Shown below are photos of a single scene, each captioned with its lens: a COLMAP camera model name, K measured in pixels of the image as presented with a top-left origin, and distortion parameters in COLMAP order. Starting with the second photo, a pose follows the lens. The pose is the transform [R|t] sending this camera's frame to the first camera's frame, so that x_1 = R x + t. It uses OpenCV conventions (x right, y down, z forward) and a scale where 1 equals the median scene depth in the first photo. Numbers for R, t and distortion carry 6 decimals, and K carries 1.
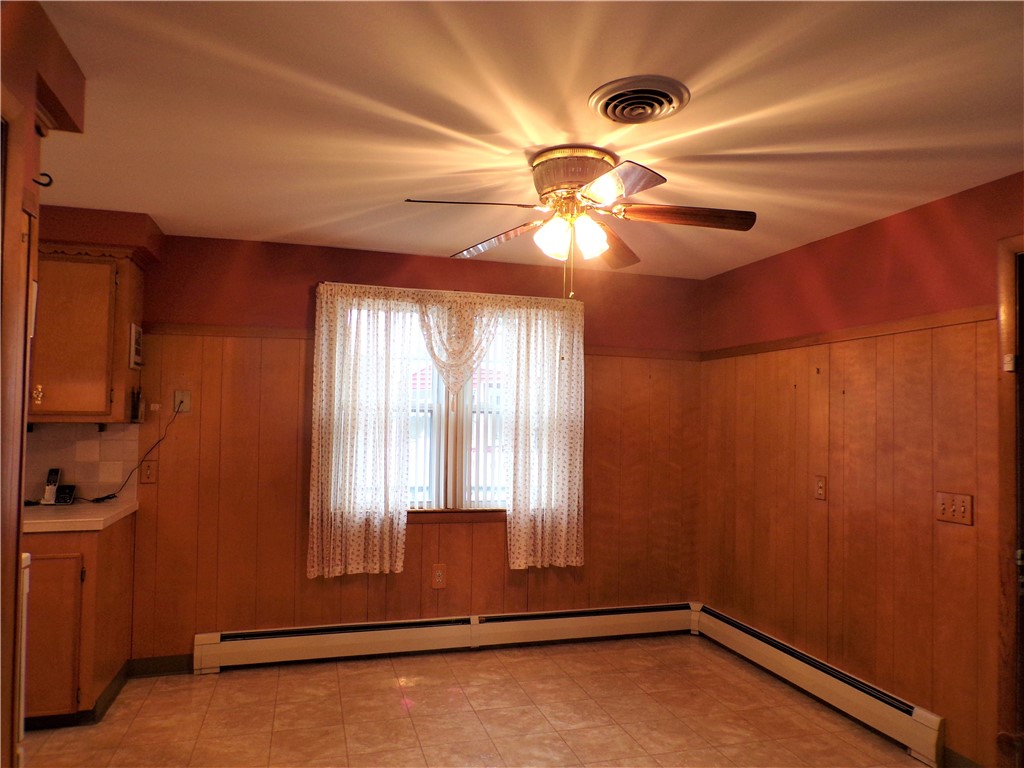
lens RADIAL K [[710.4, 0, 519.2], [0, 710.4, 391.6], [0, 0, 1]] dist [-0.008604, 0.019609]
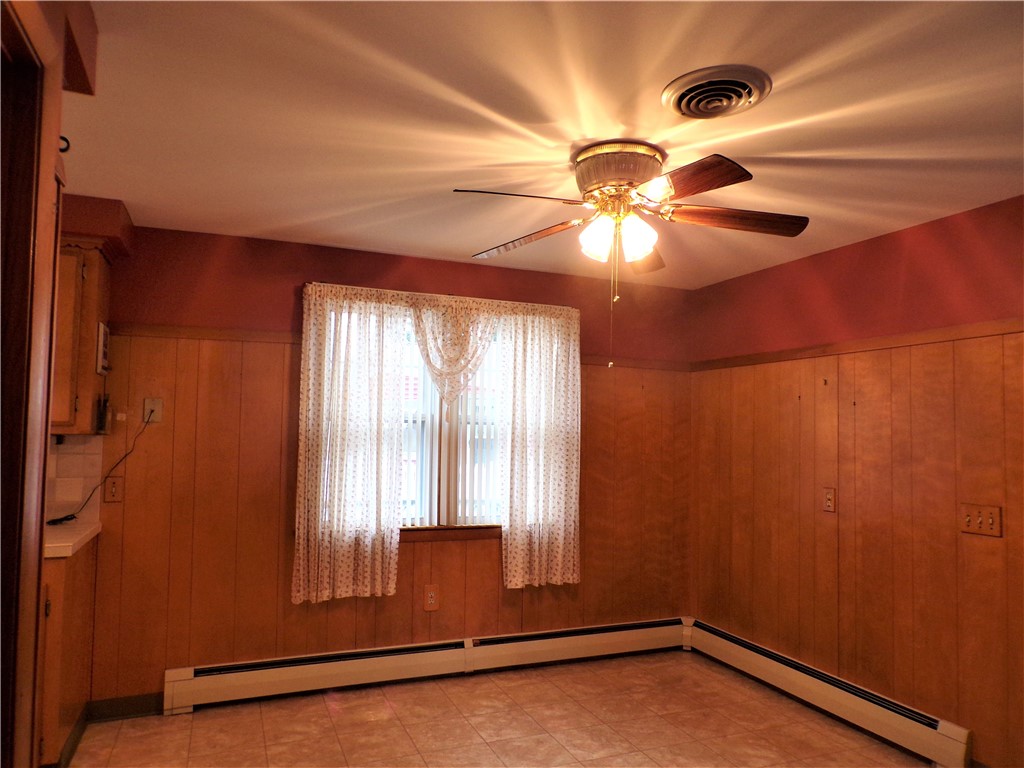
lens RADIAL K [[709.3, 0, 514.8], [0, 709.3, 394.9], [0, 0, 1]] dist [0.001936, 0.006688]
pose [[0.994238, 0.006114, 0.107017, -0.114118], [-0.004894, 0.999920, -0.011661, 0.002302], [-0.107080, 0.011070, 0.994189, 0.055040]]
